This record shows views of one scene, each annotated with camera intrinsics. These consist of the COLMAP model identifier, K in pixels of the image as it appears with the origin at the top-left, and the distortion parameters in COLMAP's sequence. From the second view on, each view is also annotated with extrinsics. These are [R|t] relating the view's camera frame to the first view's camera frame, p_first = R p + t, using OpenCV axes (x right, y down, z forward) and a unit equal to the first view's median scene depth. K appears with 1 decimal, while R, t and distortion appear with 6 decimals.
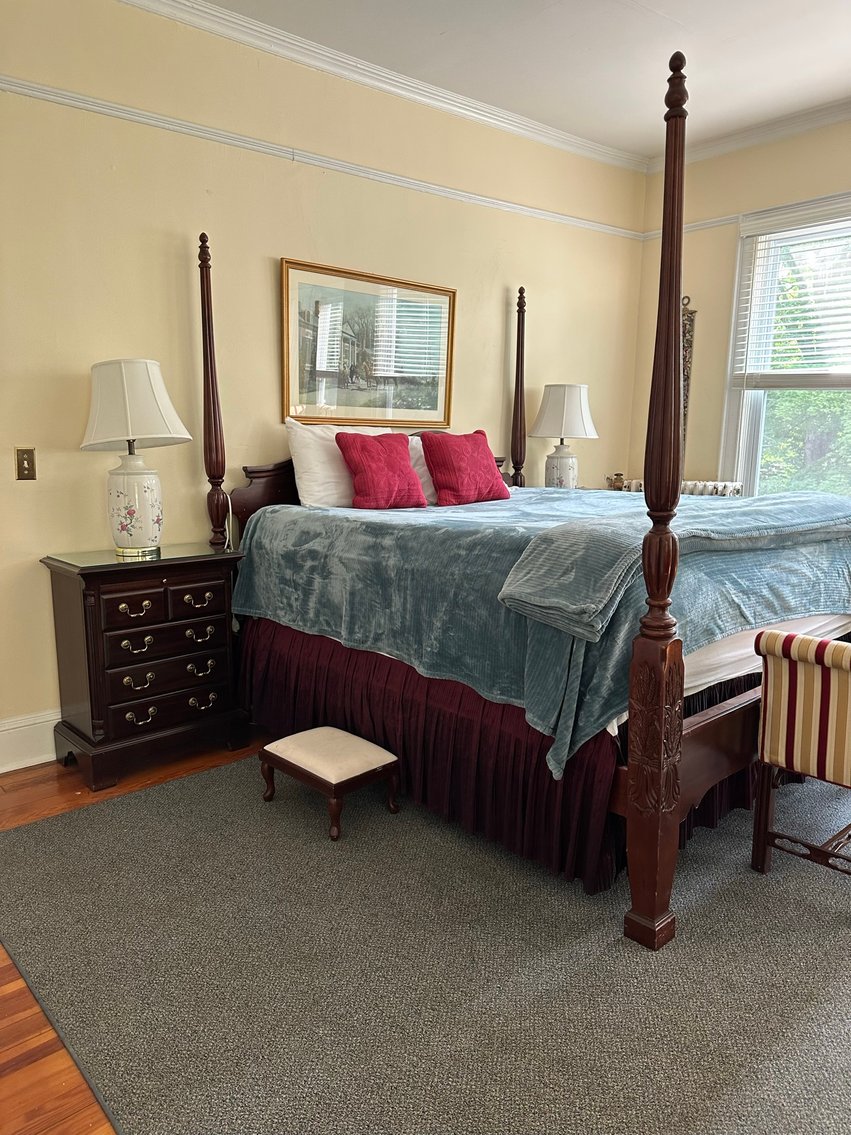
lens RADIAL K [[799.1, 0, 425.5], [0, 799.1, 567.5], [0, 0, 1]] dist [0.030832, -0.048590]
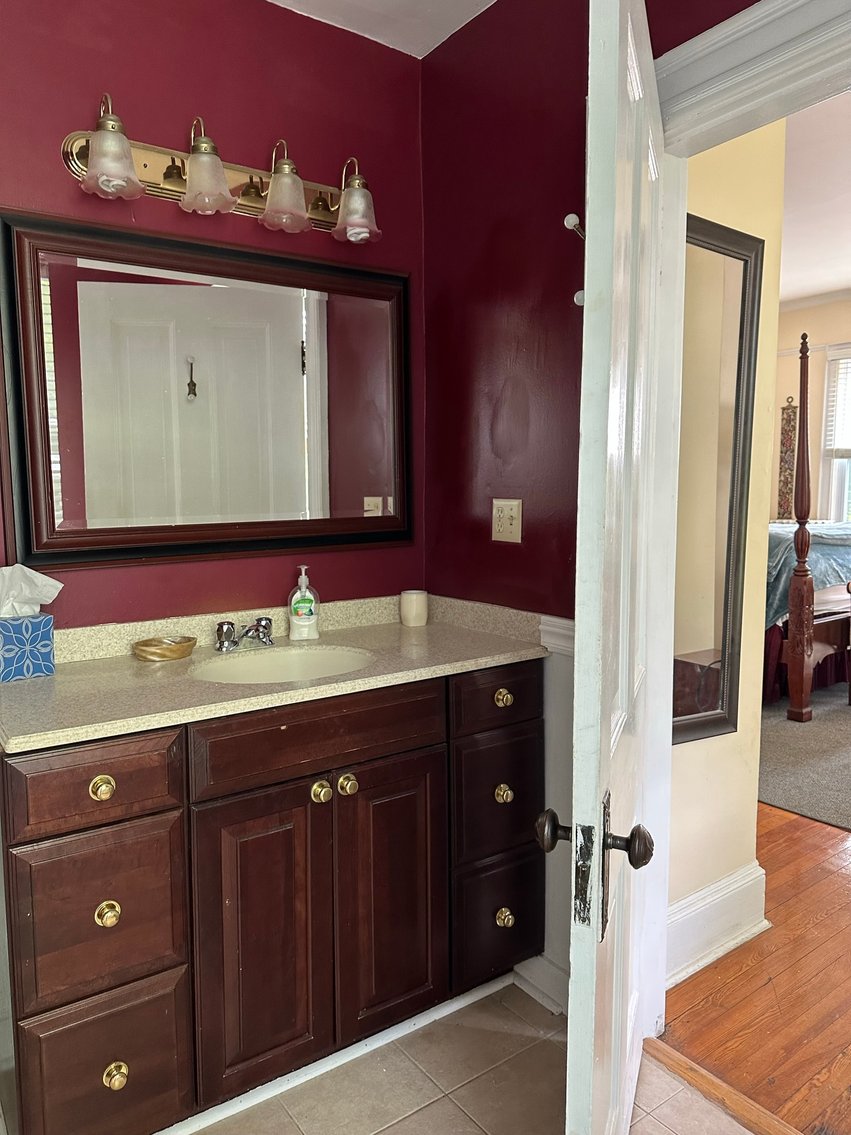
lens RADIAL K [[799.1, 0, 425.5], [0, 799.1, 567.5], [0, 0, 1]] dist [0.030832, -0.048590]
pose [[0.995820, -0.003849, -0.091254, -0.524538], [-0.002870, 0.997300, -0.073383, 0.213967], [0.091290, 0.073338, 0.993120, -1.264406]]
